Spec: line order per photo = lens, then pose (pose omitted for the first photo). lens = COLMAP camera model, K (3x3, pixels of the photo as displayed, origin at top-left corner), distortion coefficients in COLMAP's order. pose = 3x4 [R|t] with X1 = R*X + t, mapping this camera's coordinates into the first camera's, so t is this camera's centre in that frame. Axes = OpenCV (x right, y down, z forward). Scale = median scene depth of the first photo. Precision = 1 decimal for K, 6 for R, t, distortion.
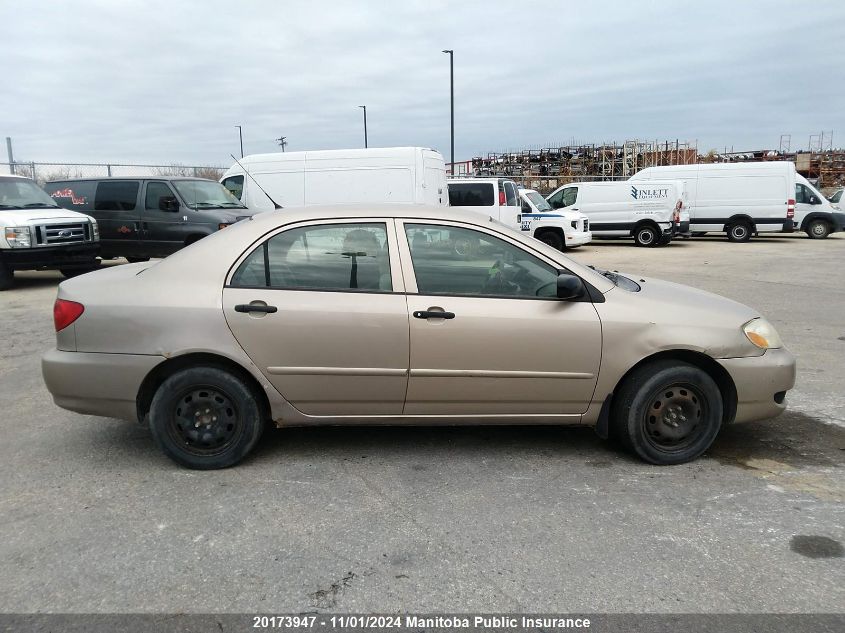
lens RADIAL K [[609.3, 0, 419.3], [0, 609.3, 317.3], [0, 0, 1]] dist [0.021097, -0.028694]
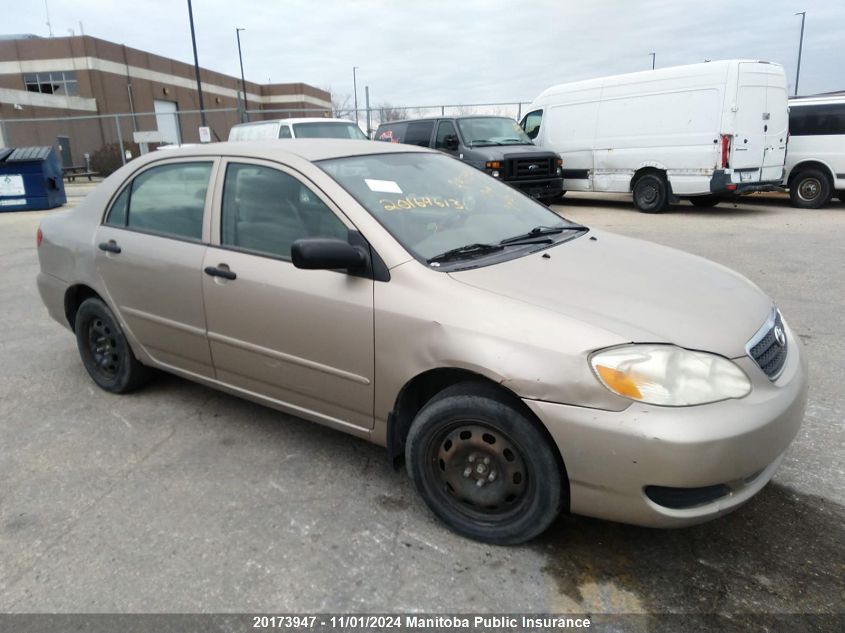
lens RADIAL K [[609.3, 0, 418.6], [0, 609.3, 314.4], [0, 0, 1]] dist [0.021097, -0.028694]
pose [[0.799941, 0.146536, -0.581912, 0.721797], [-0.090914, 0.988127, 0.123852, -0.074656], [0.593152, -0.046171, 0.803766, 0.456739]]
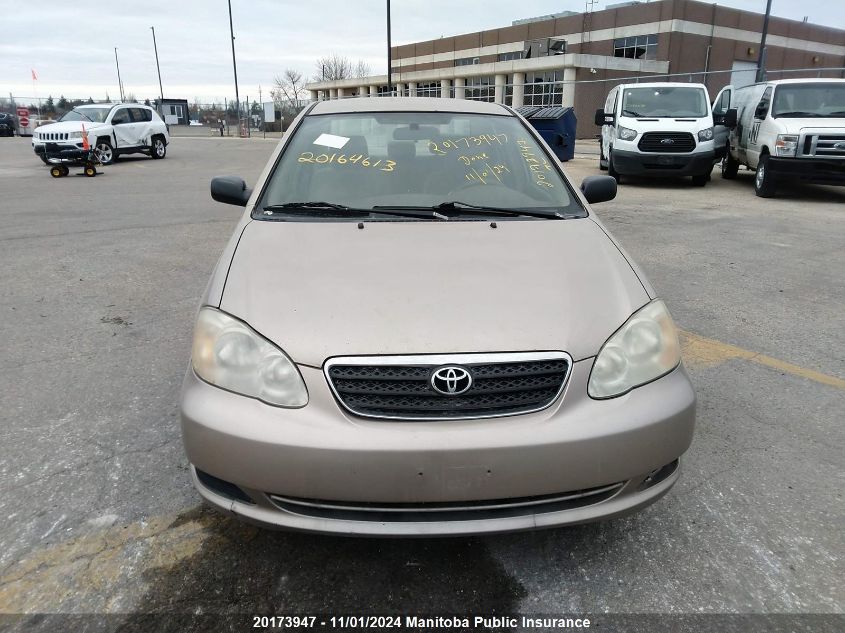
lens RADIAL K [[609.3, 0, 423.5], [0, 609.3, 321.1], [0, 0, 1]] dist [0.021097, -0.028694]
pose [[0.053236, 0.326651, -0.943645, 1.082875], [-0.194770, 0.930232, 0.311020, -0.191923], [0.979403, 0.167236, 0.113144, 1.139087]]
